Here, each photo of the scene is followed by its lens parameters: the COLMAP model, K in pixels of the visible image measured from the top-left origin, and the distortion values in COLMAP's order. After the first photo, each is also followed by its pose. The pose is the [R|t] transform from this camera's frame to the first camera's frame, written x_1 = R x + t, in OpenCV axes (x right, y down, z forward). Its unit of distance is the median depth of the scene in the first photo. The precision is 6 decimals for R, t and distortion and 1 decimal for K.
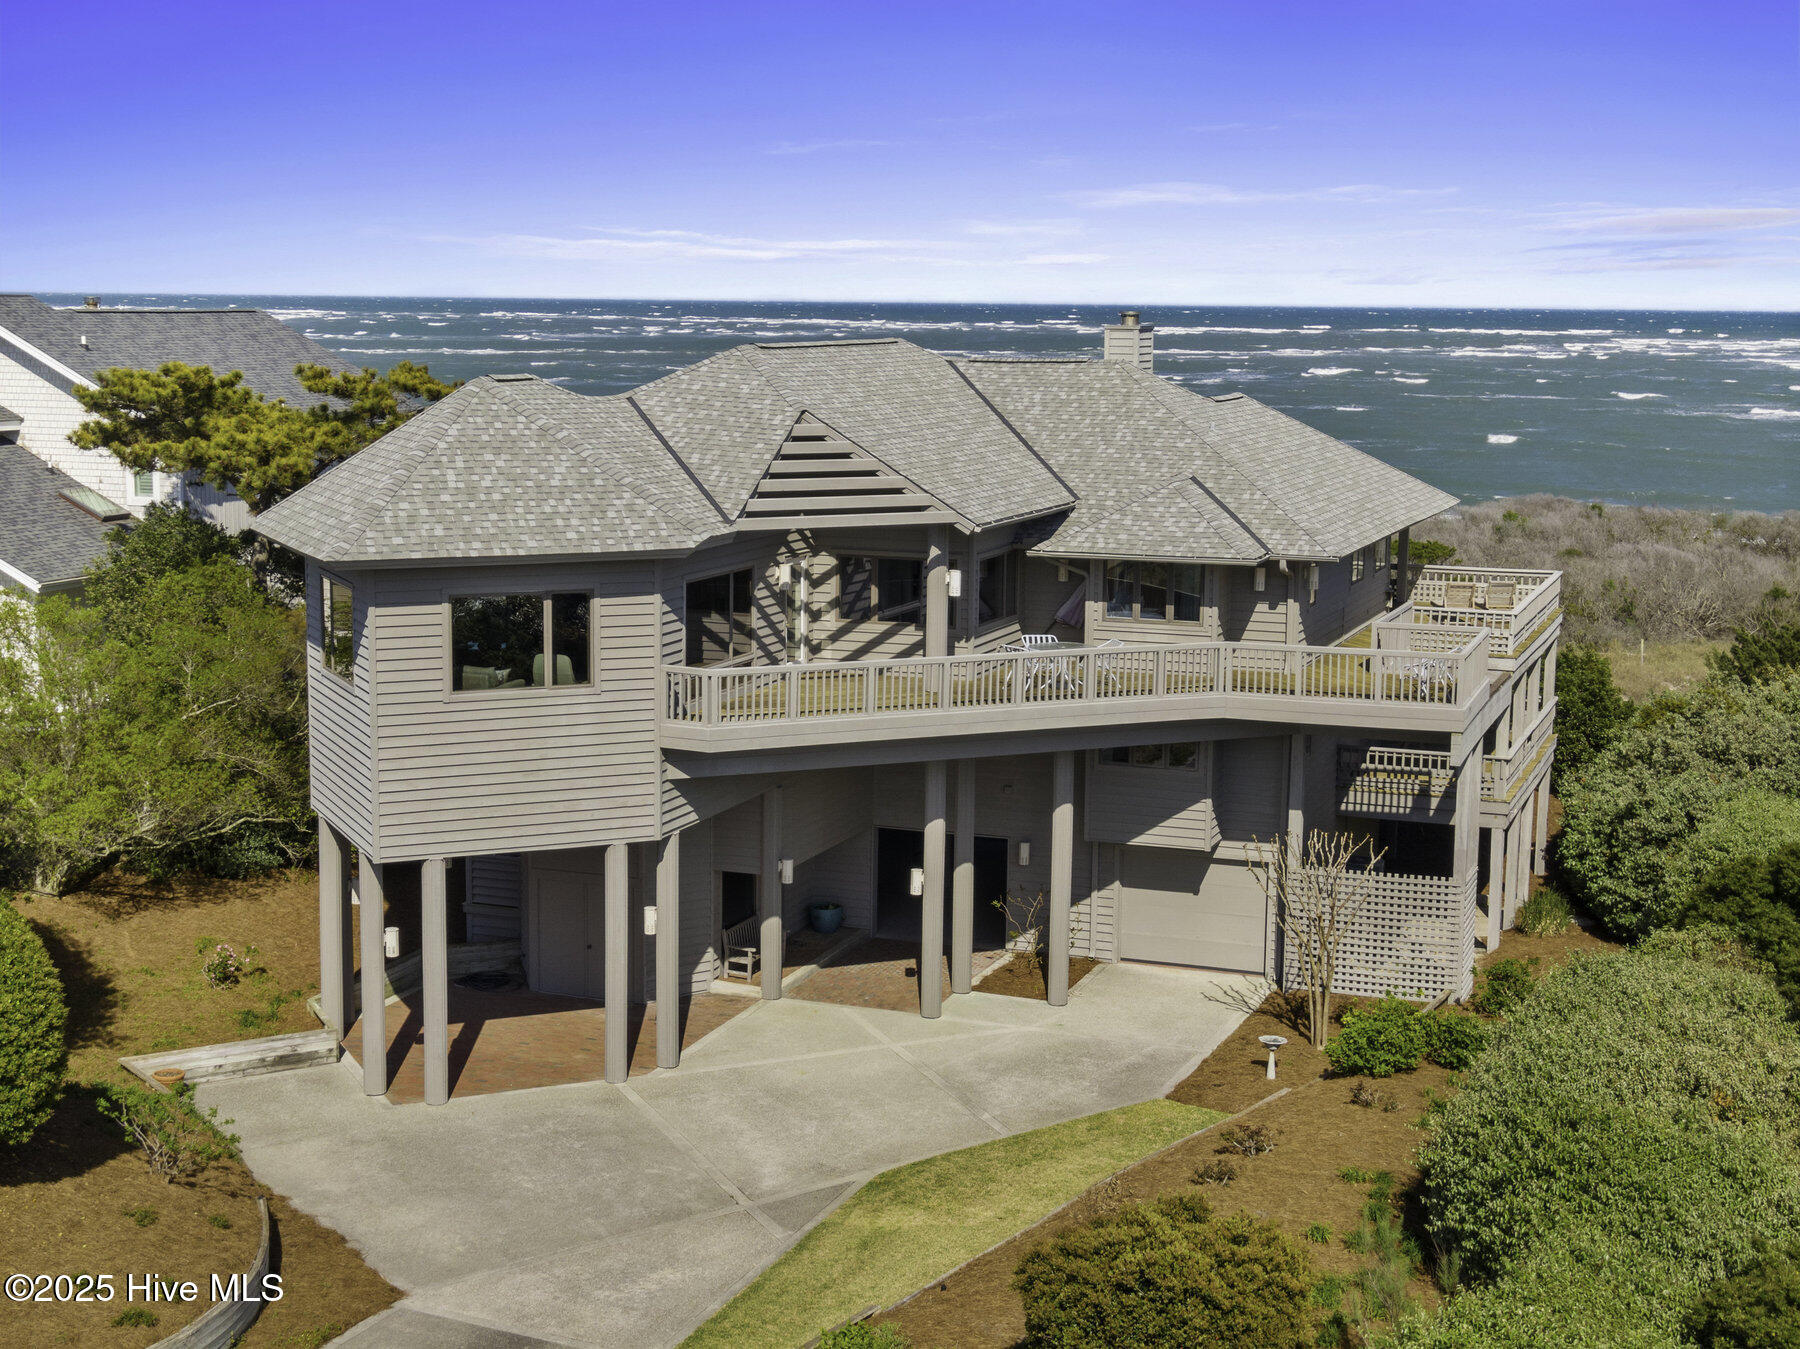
lens RADIAL K [[2568.6, 0, 900.0], [0, 2568.6, 674.5], [0, 0, 1]] dist [0.005962, -0.036797]
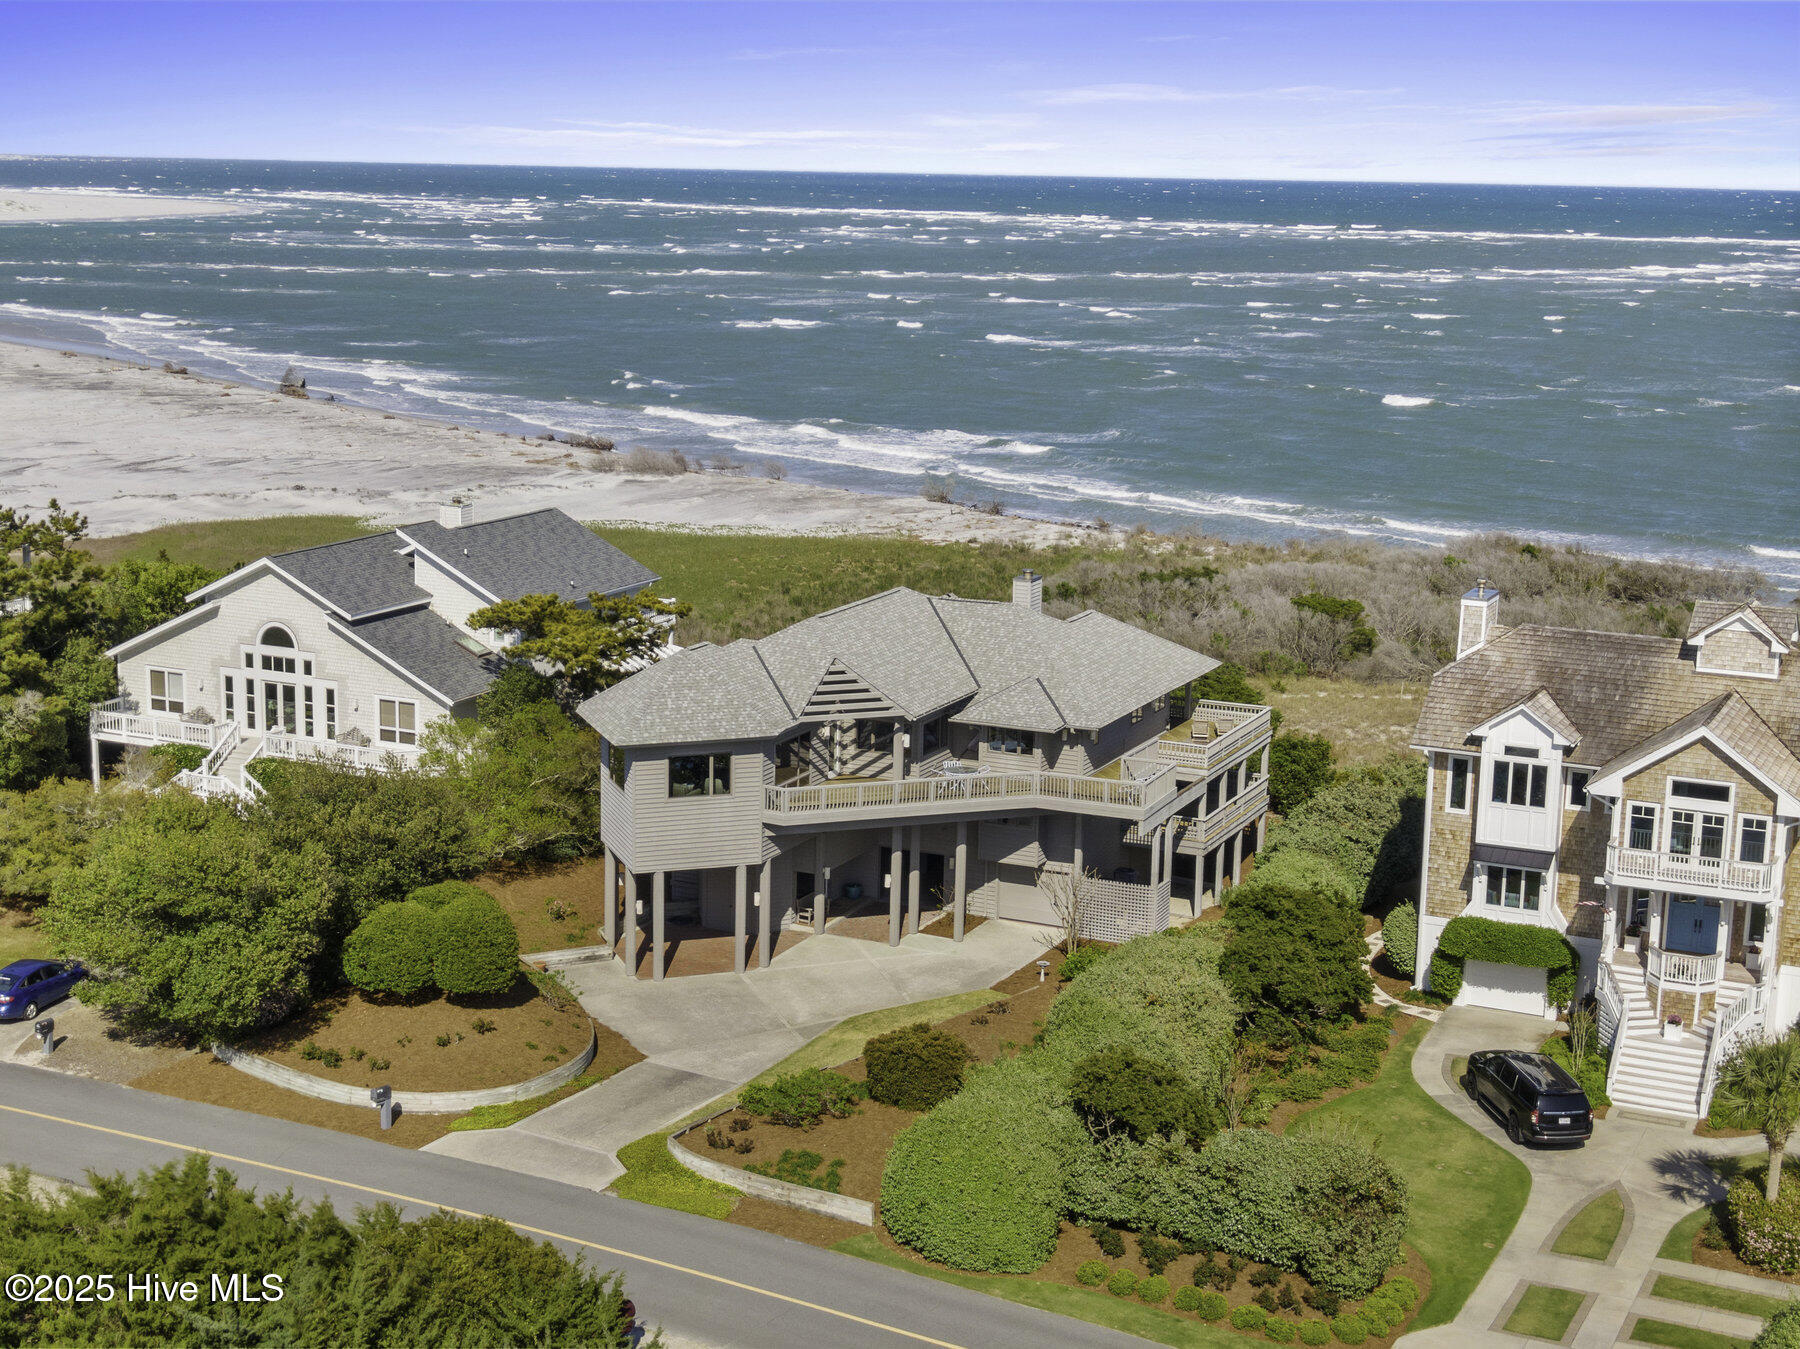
lens RADIAL K [[2568.6, 0, 900.0], [0, 2568.6, 674.5], [0, 0, 1]] dist [0.005962, -0.036797]
pose [[0.996976, 0.024123, -0.073875, 0.169969], [-0.020505, 0.998571, 0.049341, -0.193193], [0.074959, -0.047677, 0.996046, -1.084340]]
